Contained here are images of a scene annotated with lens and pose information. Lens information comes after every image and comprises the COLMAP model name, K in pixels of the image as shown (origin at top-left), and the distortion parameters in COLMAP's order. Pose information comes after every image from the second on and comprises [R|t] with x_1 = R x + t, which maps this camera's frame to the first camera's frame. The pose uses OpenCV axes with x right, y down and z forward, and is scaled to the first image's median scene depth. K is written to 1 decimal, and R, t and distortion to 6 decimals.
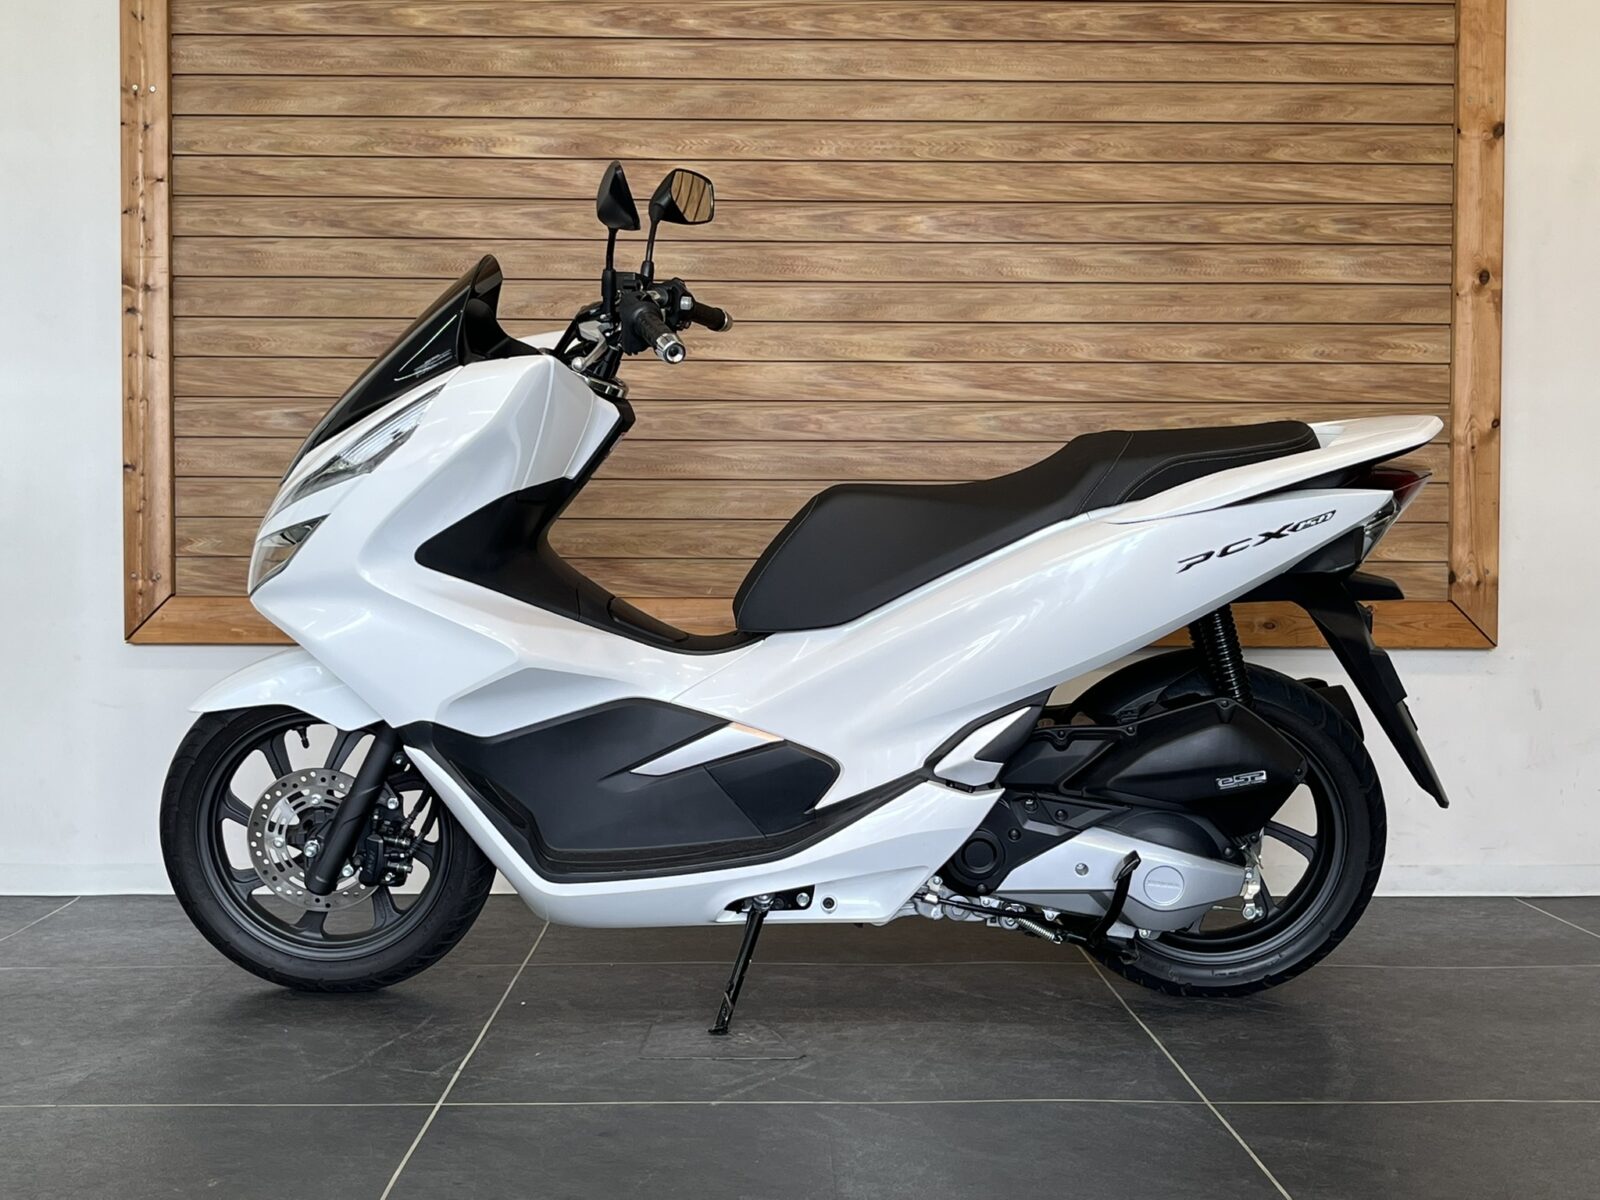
lens RADIAL K [[2182.1, 0, 783.3], [0, 2182.1, 610.4], [0, 0, 1]] dist [0.049595, 0.000000]
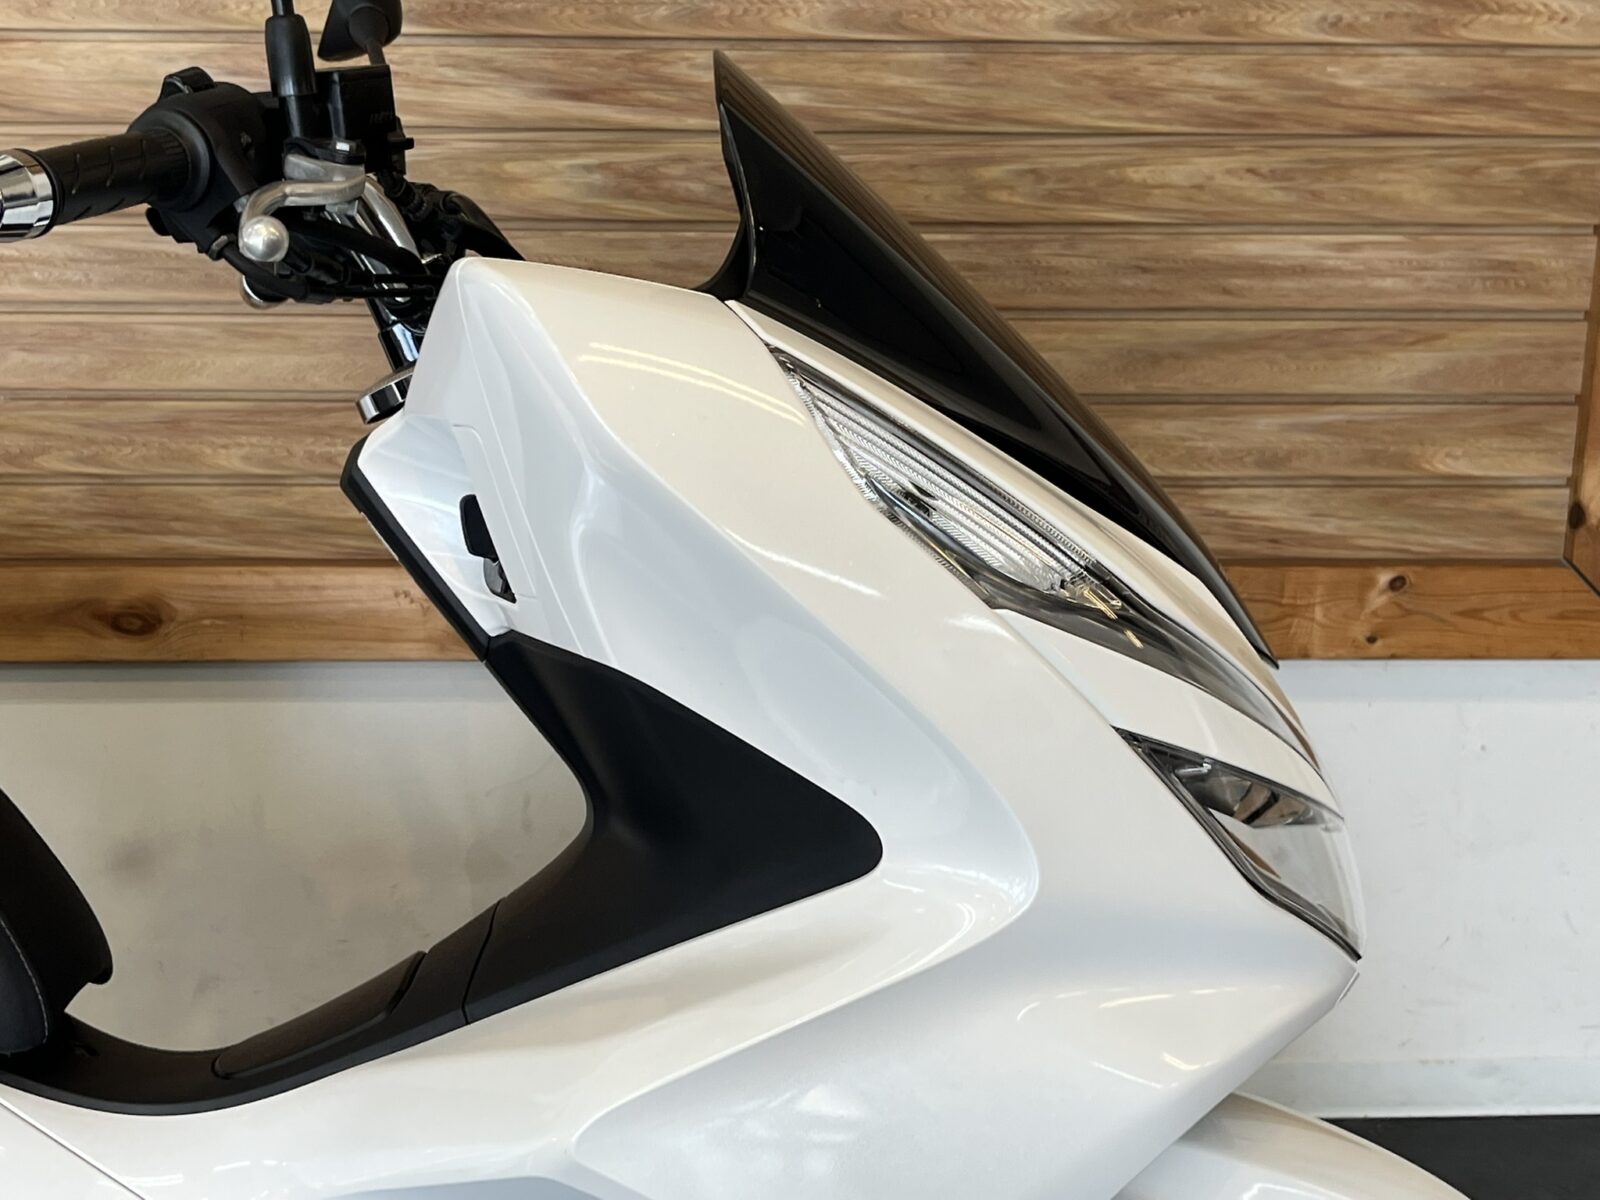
lens RADIAL K [[2498.7, 0, 795.0], [0, 2498.7, 587.3], [0, 0, 1]] dist [0.056559, 0.000000]
pose [[0.999008, -0.002569, 0.044462, 0.114098], [-0.009381, 0.963801, 0.266459, -0.142595], [-0.043537, -0.266611, 0.962820, 0.486621]]
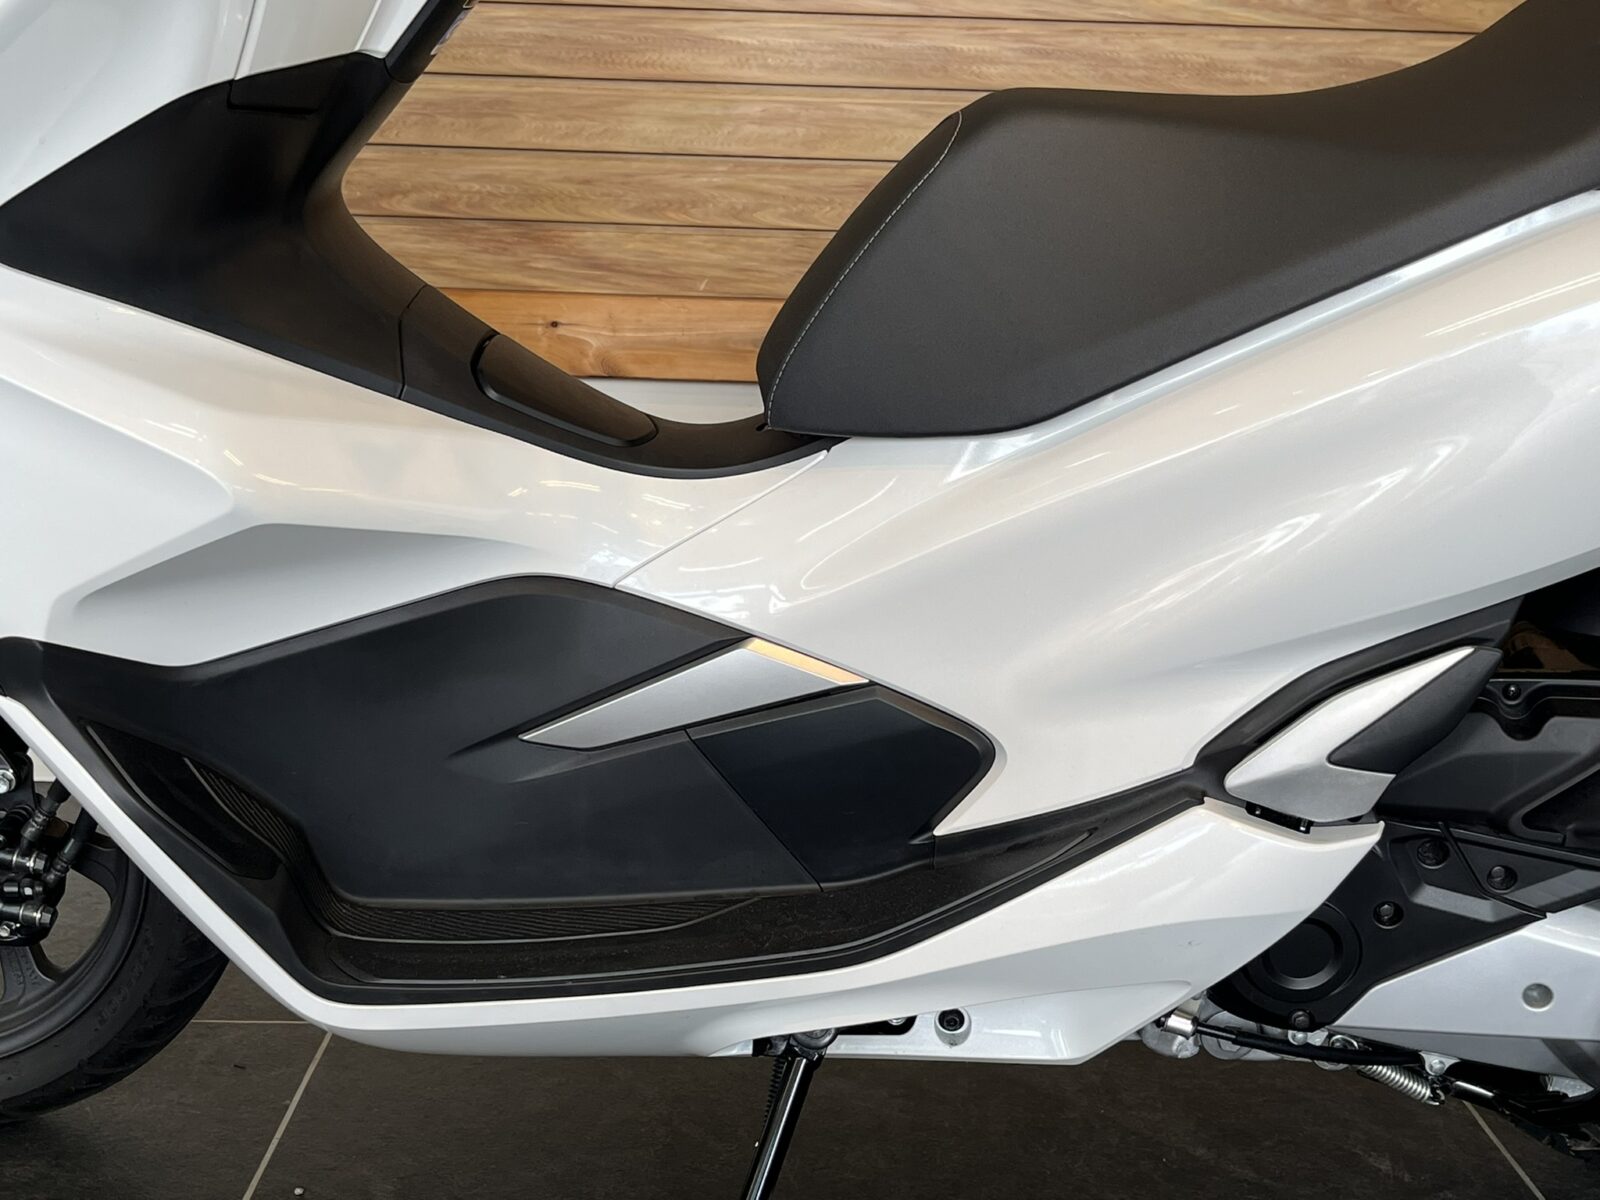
lens RADIAL K [[2182.1, 0, 790.6], [0, 2182.1, 614.7], [0, 0, 1]] dist [0.049595, 0.000000]
pose [[0.999668, 0.022843, 0.011901, -0.015813], [-0.024531, 0.985232, 0.169459, -0.021211], [-0.007854, -0.169695, 0.985465, 0.425130]]
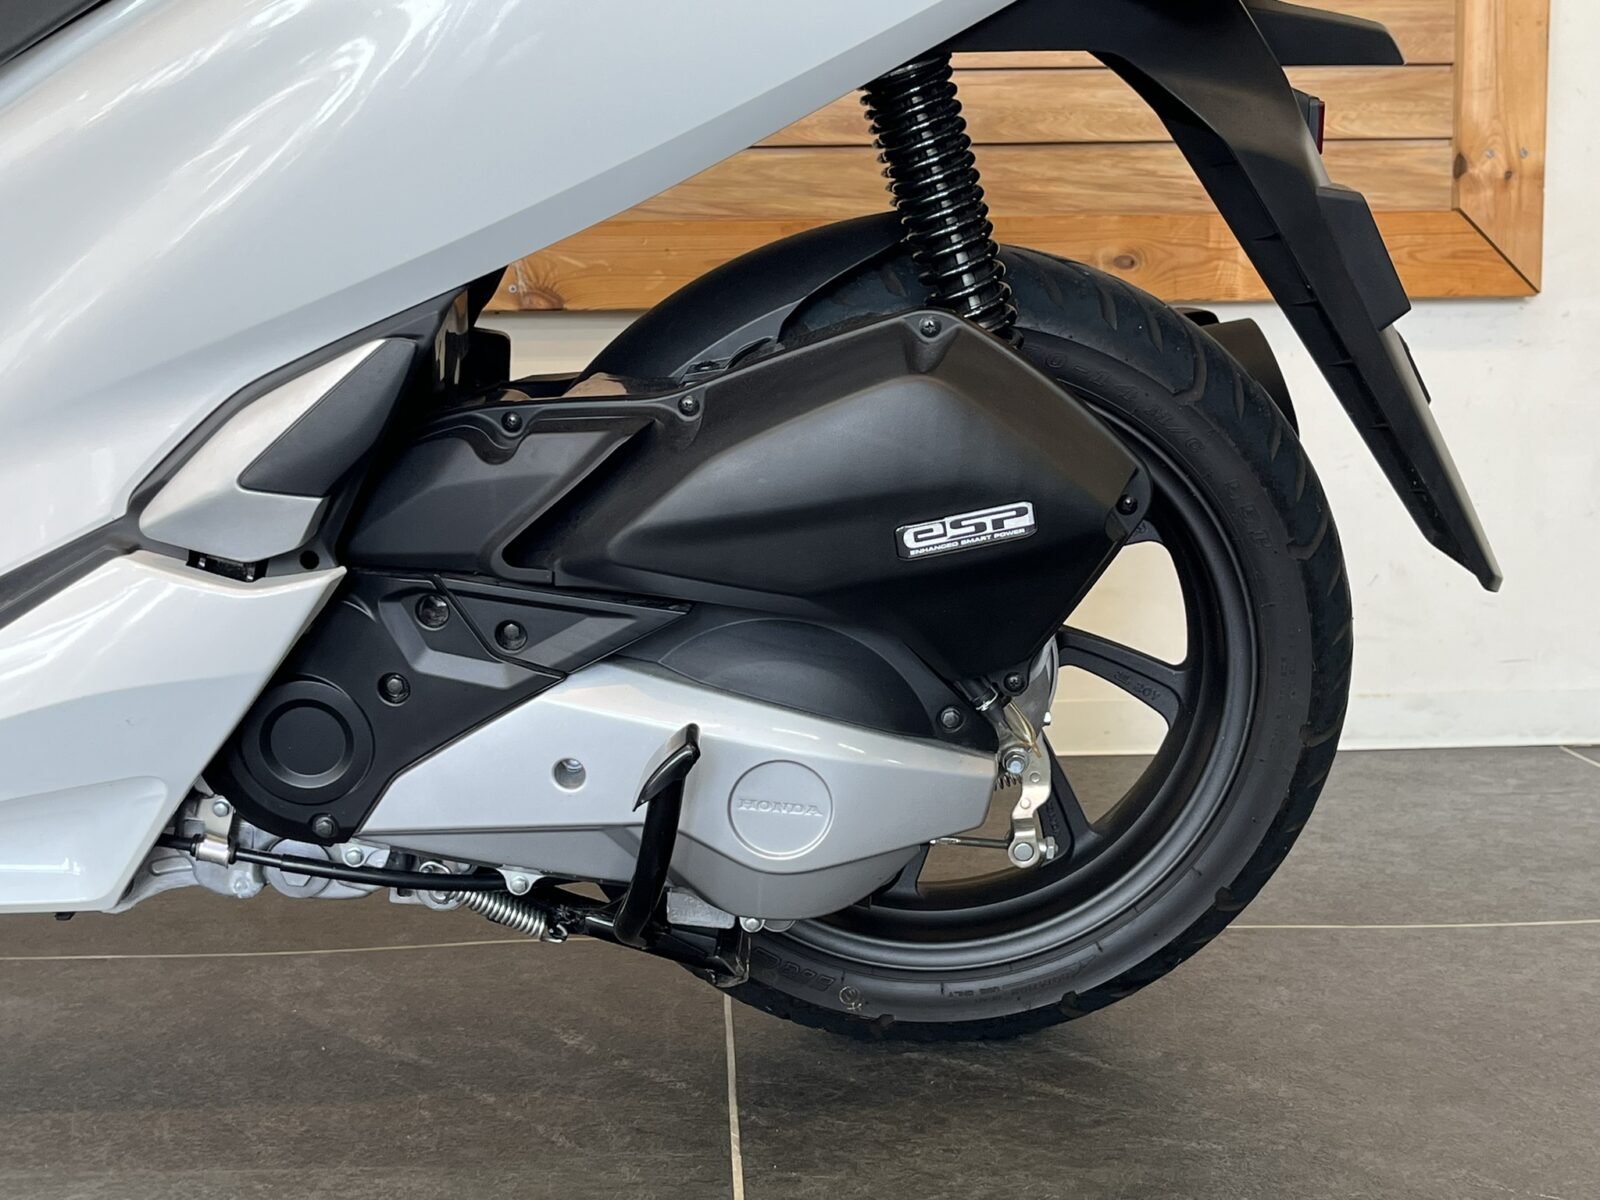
lens RADIAL K [[2182.1, 0, 792.9], [0, 2182.1, 605.3], [0, 0, 1]] dist [0.049595, 0.000000]
pose [[0.999229, -0.021830, 0.032646, 0.120750], [0.018764, 0.995634, 0.091442, 0.040540], [-0.034499, -0.090759, 0.995275, 0.457574]]
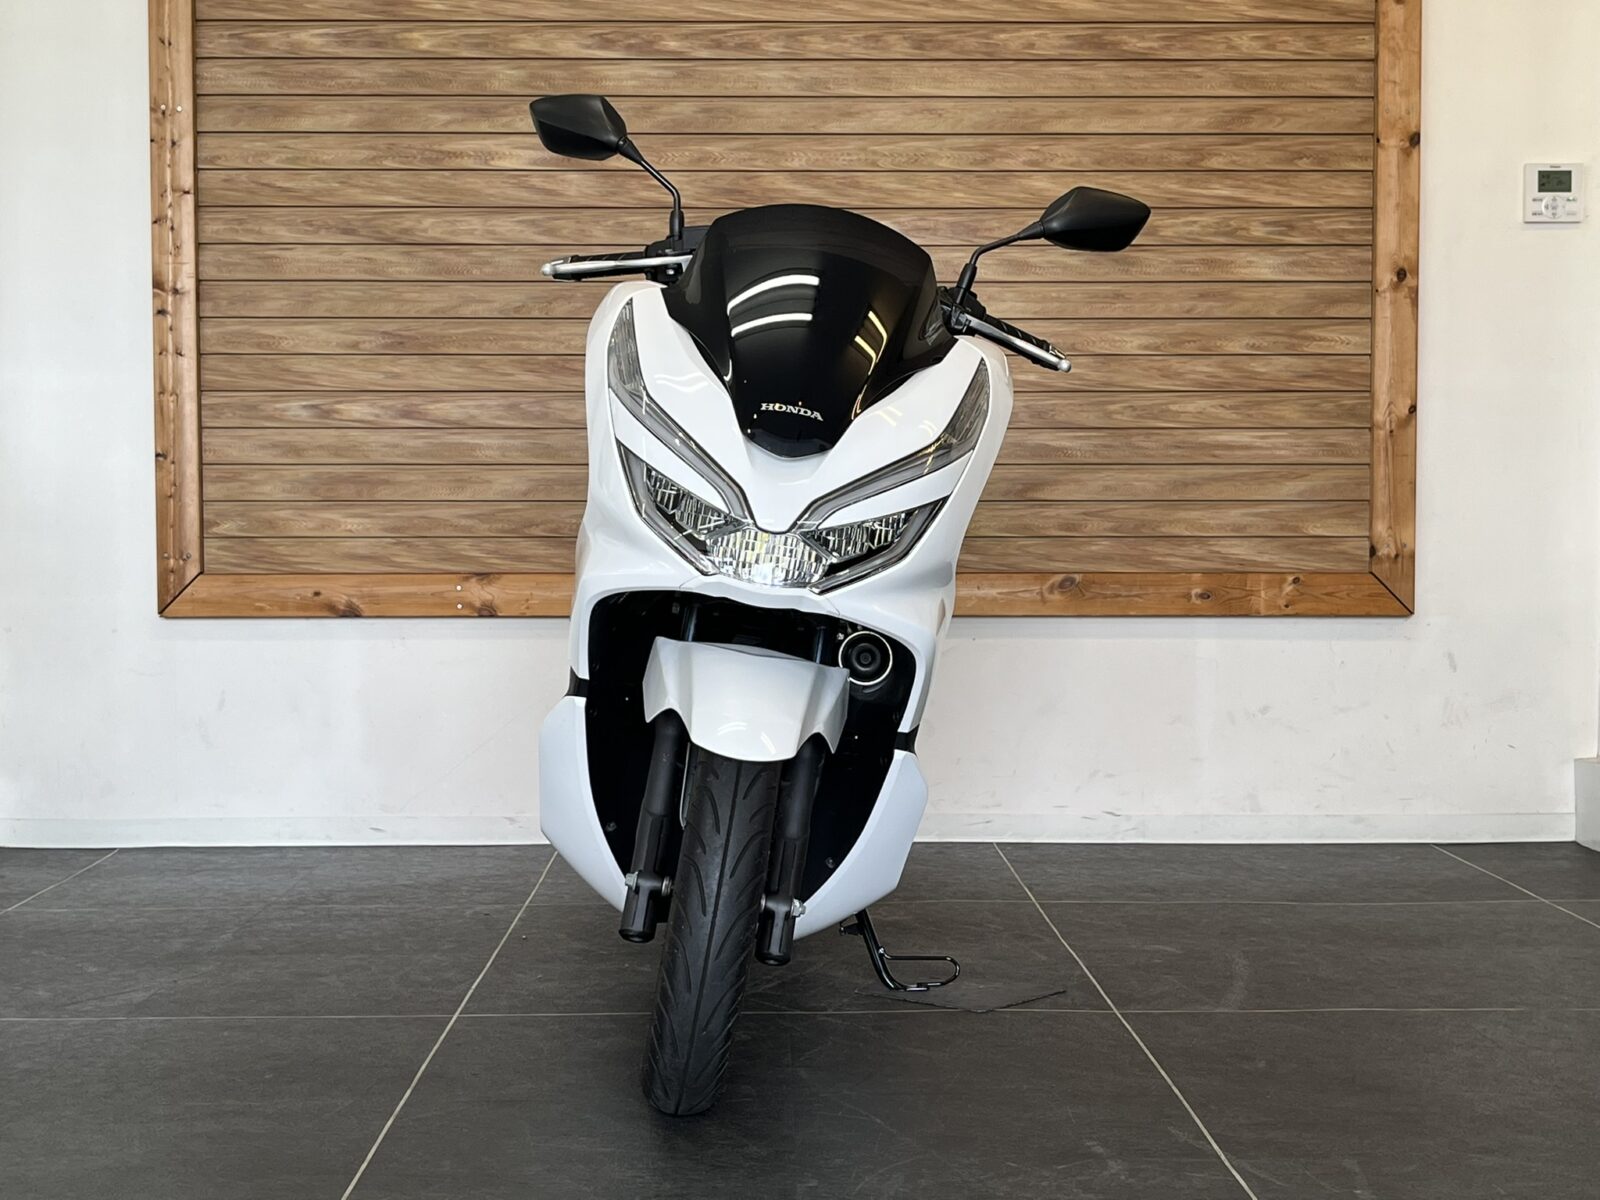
lens RADIAL K [[2225.9, 0, 771.8], [0, 2225.9, 603.3], [0, 0, 1]] dist [0.064656, 0.000000]
pose [[0.999979, -0.004765, -0.004326, 0.010782], [0.004827, 0.999886, 0.014329, -0.006381], [0.004258, -0.014350, 0.999888, -0.115210]]
